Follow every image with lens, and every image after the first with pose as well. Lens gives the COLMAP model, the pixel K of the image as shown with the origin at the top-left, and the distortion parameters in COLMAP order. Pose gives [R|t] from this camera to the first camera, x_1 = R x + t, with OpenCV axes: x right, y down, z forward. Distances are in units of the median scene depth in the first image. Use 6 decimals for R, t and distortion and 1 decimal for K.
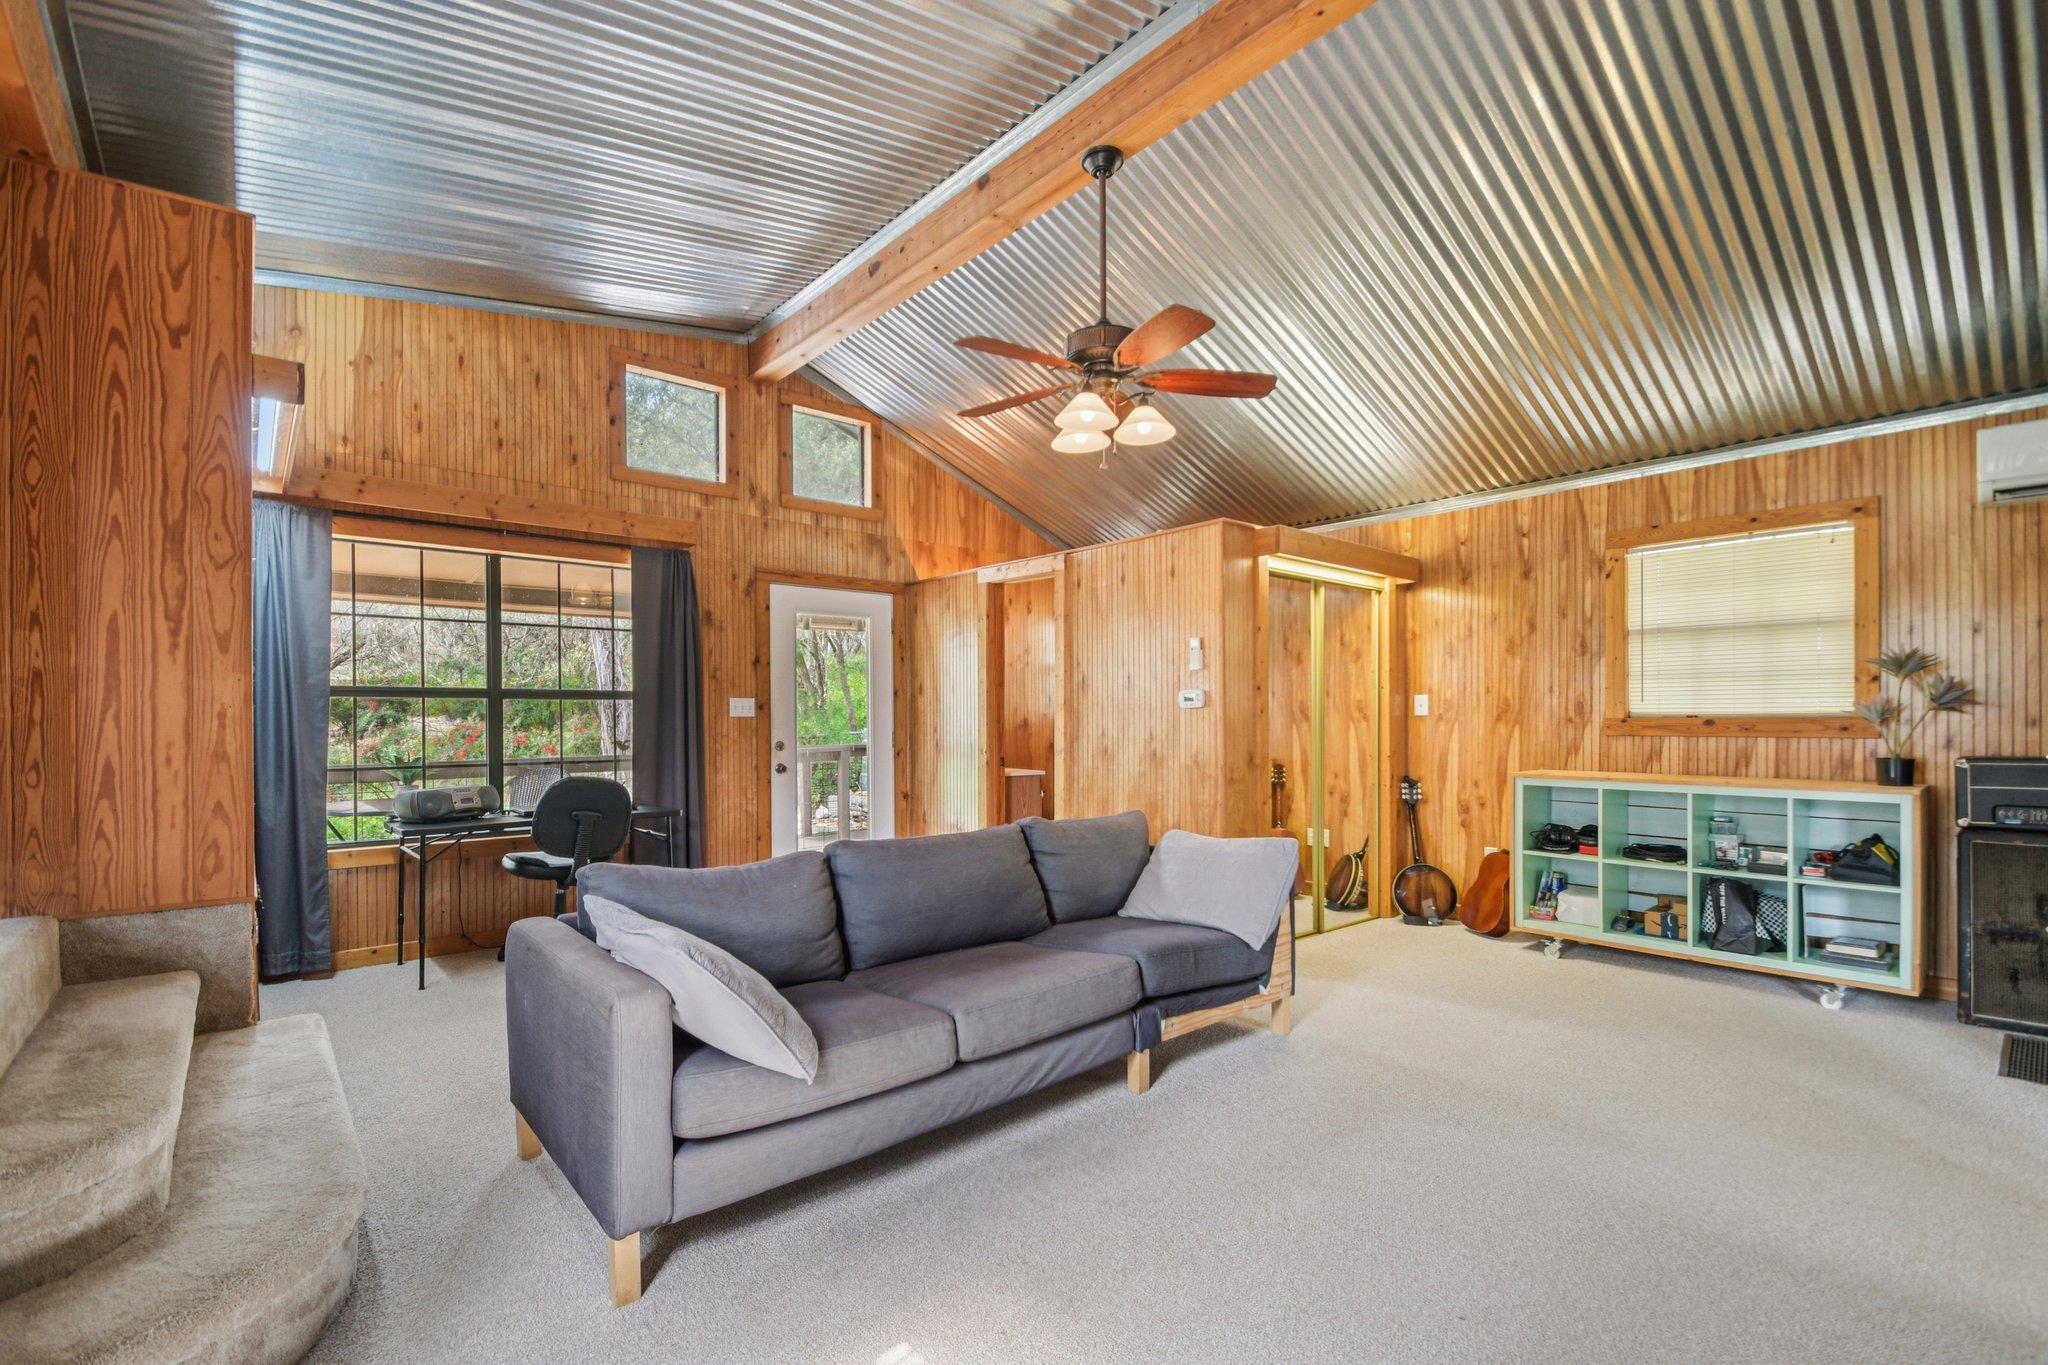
lens RADIAL K [[915.6, 0, 1019.7], [0, 915.6, 726.2], [0, 0, 1]] dist [0.008074, -0.011081]
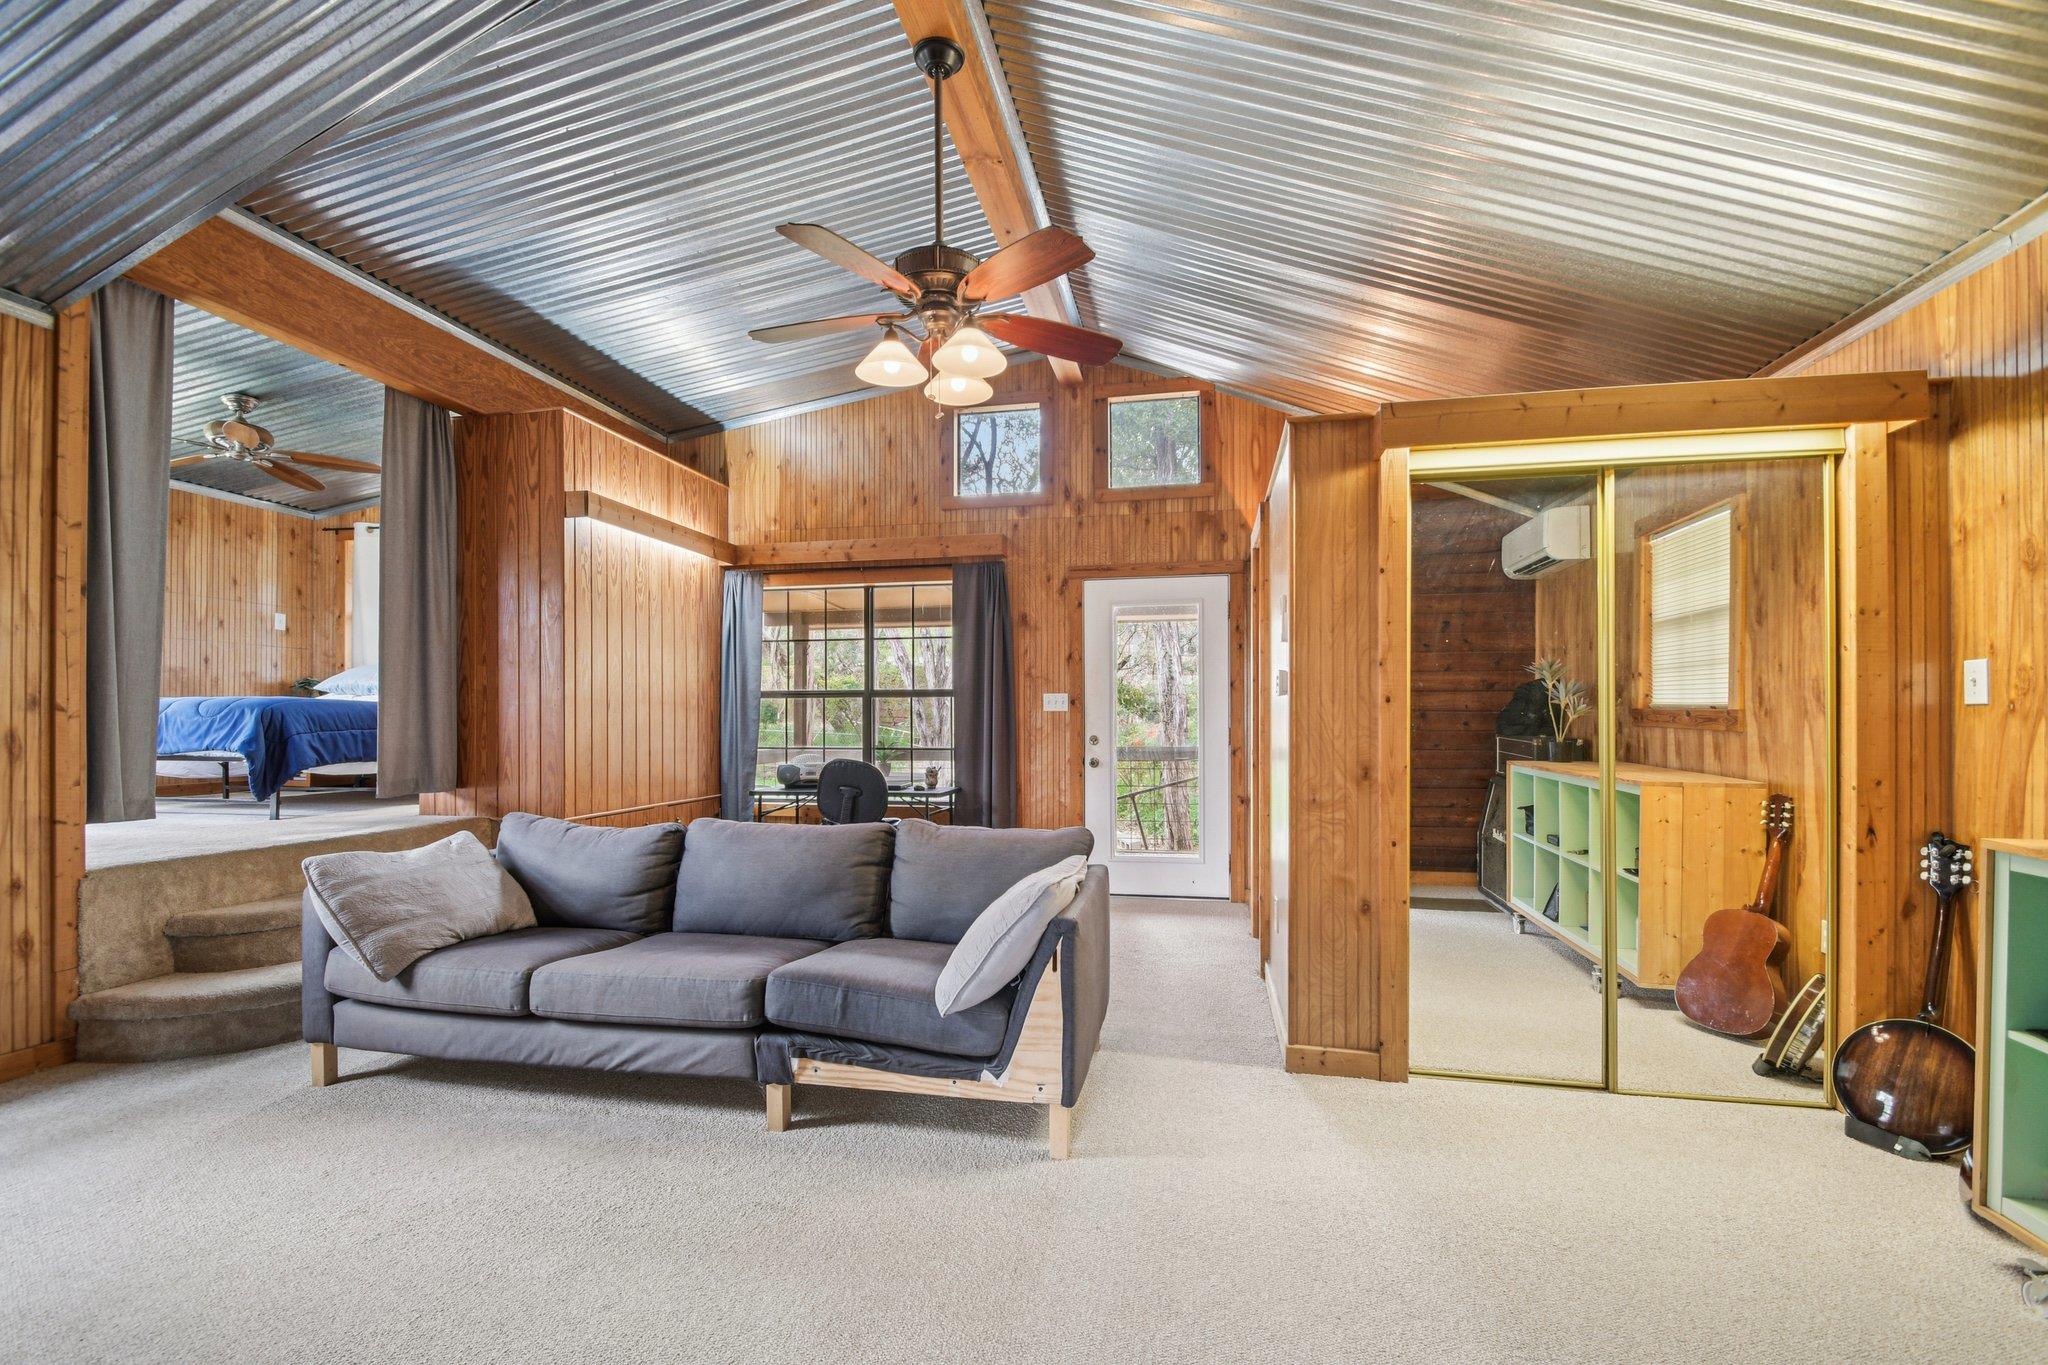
lens RADIAL K [[888.8, 0, 944.2], [0, 888.8, 718.7], [0, 0, 1]] dist [0.002855, 0.000414]
pose [[0.609076, 0.003831, -0.793102, 0.471802], [-0.007773, 0.999969, -0.001139, 0.000344], [0.793074, 0.006859, 0.609087, 0.312047]]
